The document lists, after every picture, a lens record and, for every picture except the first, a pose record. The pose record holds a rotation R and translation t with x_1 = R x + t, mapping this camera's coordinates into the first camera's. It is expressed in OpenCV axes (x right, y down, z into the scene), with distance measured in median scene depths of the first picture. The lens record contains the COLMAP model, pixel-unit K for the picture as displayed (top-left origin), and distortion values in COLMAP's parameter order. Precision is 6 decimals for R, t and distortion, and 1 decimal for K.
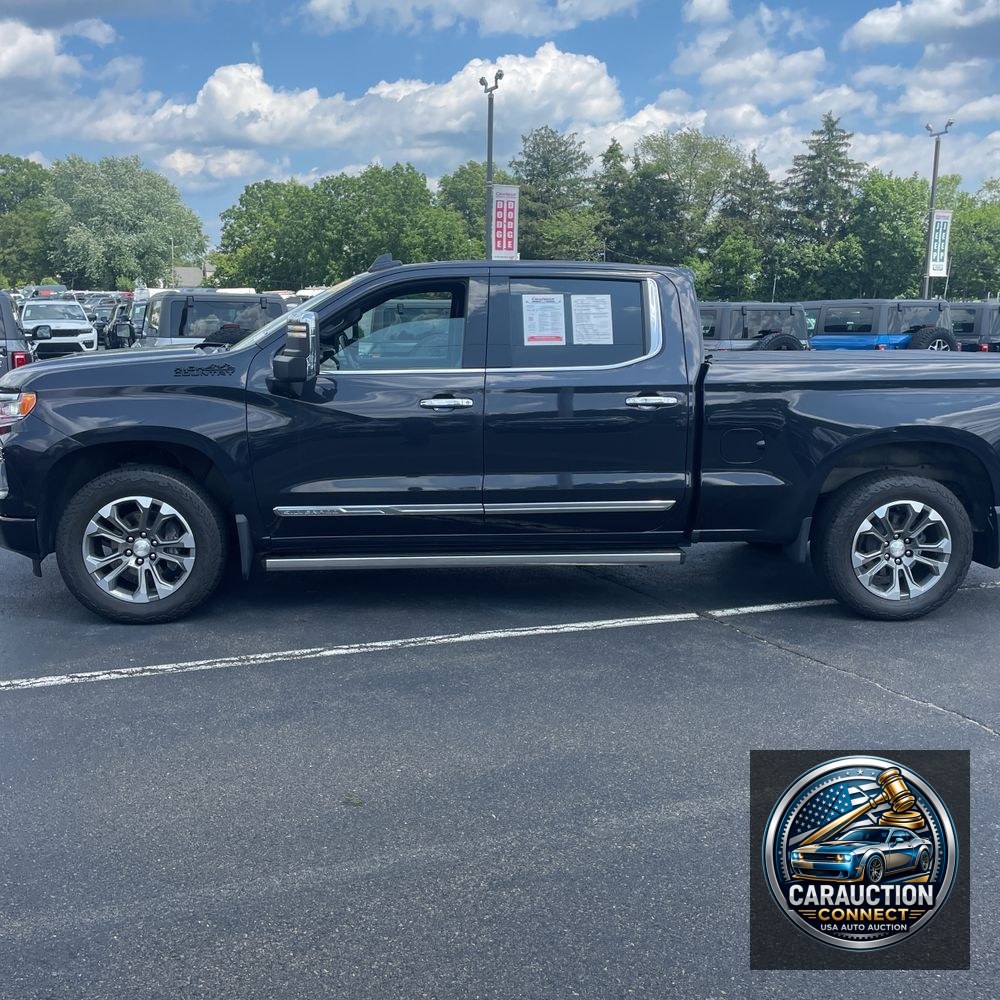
lens RADIAL K [[1033.3, 0, 469.4], [0, 1033.3, 498.0], [0, 0, 1]] dist [0.080998, -0.108025]
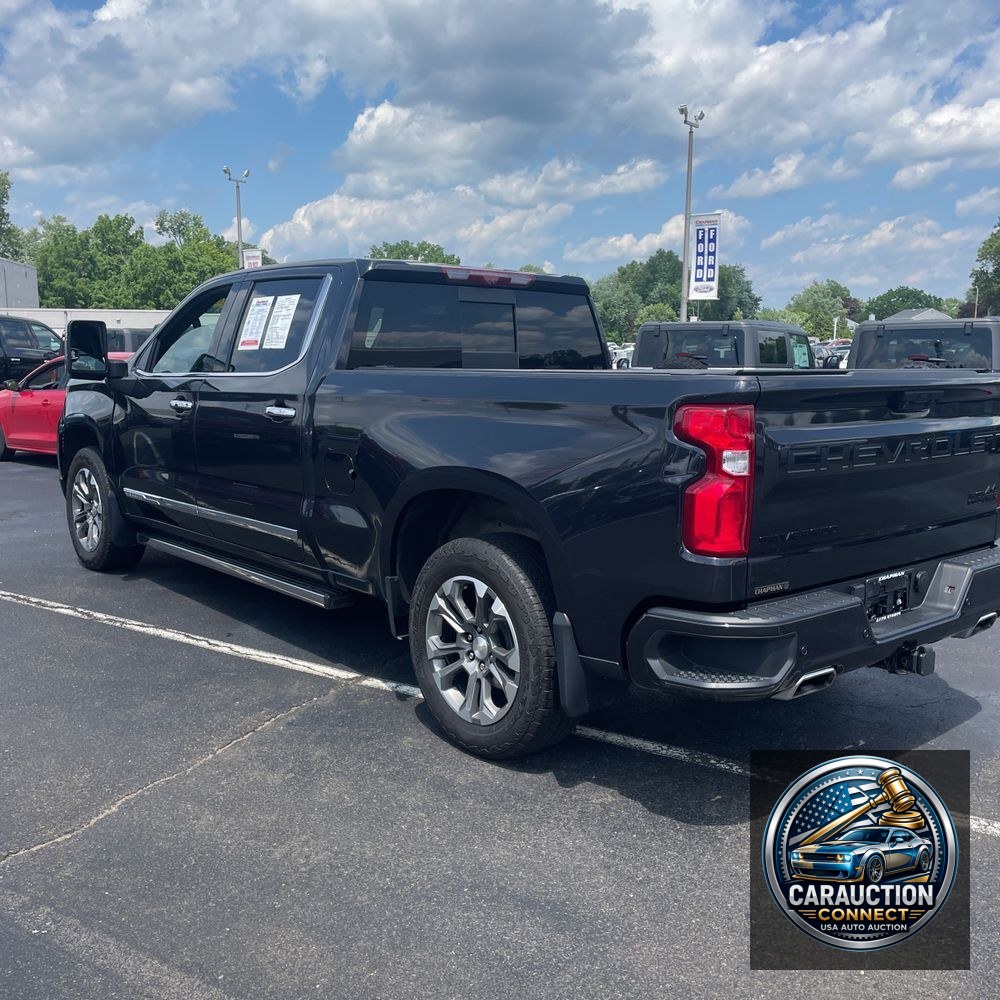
lens RADIAL K [[1033.3, 0, 469.4], [0, 1033.3, 498.0], [0, 0, 1]] dist [0.080998, -0.108025]
pose [[0.585450, 0.108199, -0.803456, 0.059172], [-0.142545, 0.989353, 0.029365, -0.004199], [0.798078, 0.097337, 0.594640, 0.036658]]
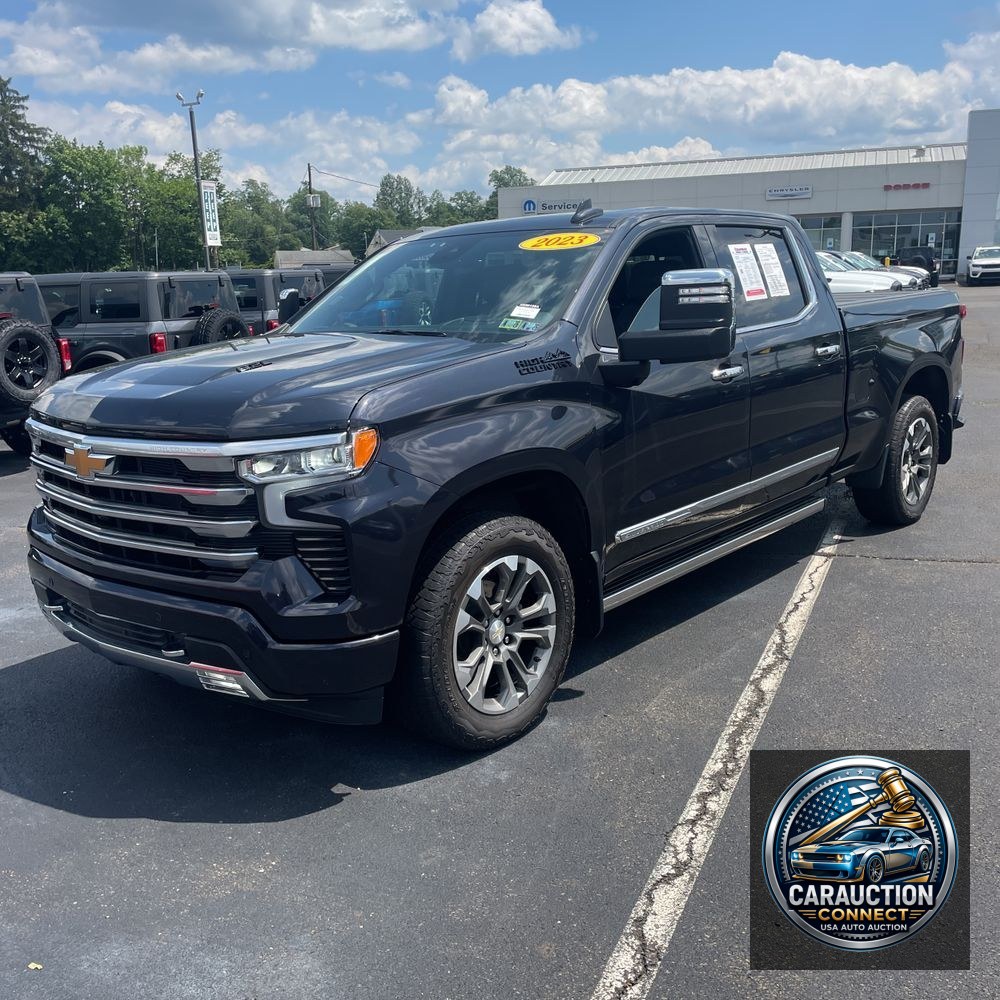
lens RADIAL K [[1027.3, 0, 526.7], [0, 1027.3, 505.3], [0, 0, 1]] dist [0.097712, -0.140583]
pose [[0.695707, -0.190100, 0.692715, -0.044712], [0.167425, 0.980699, 0.100983, -0.005804], [-0.698542, 0.045723, 0.714107, 0.030051]]
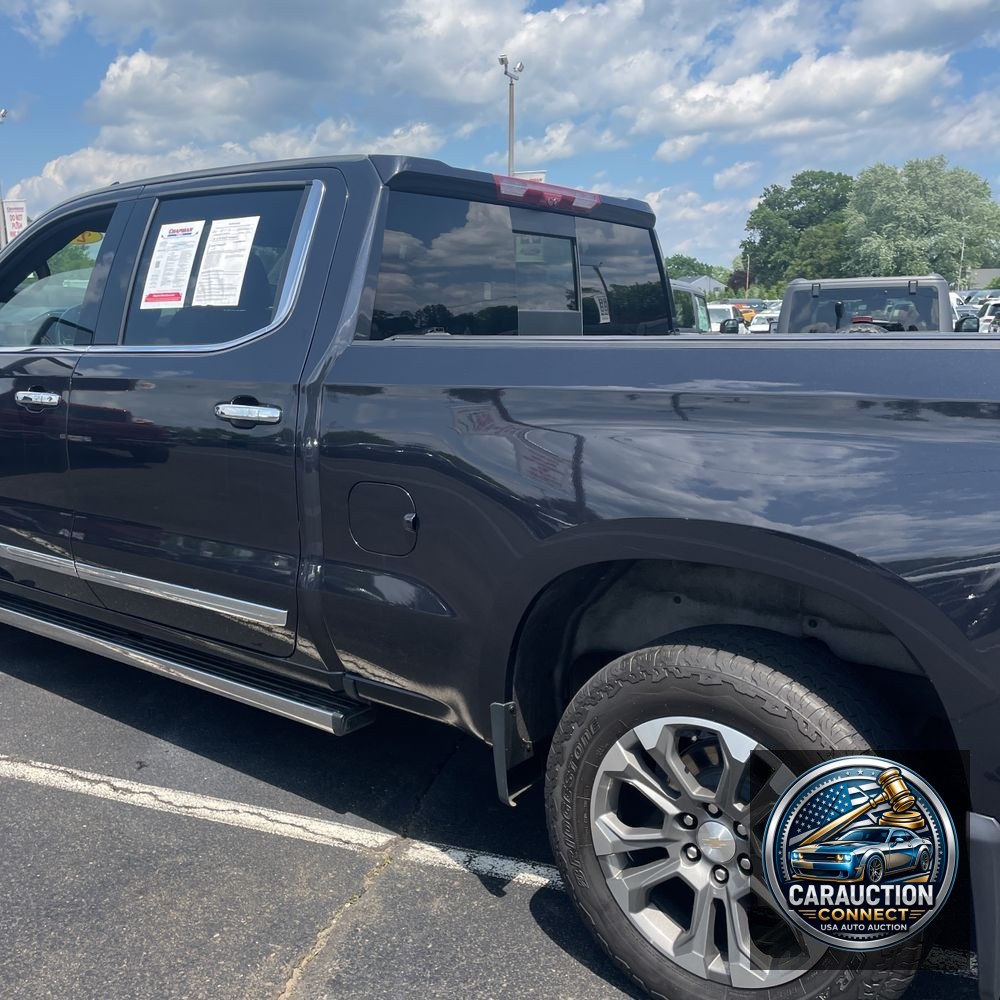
lens RADIAL K [[1033.3, 0, 469.4], [0, 1033.3, 498.0], [0, 0, 1]] dist [0.080998, -0.108025]
pose [[0.743614, 0.106776, -0.660028, 0.036486], [-0.112987, 0.993037, 0.033354, -0.004866], [0.658993, 0.049772, 0.750500, 0.040999]]
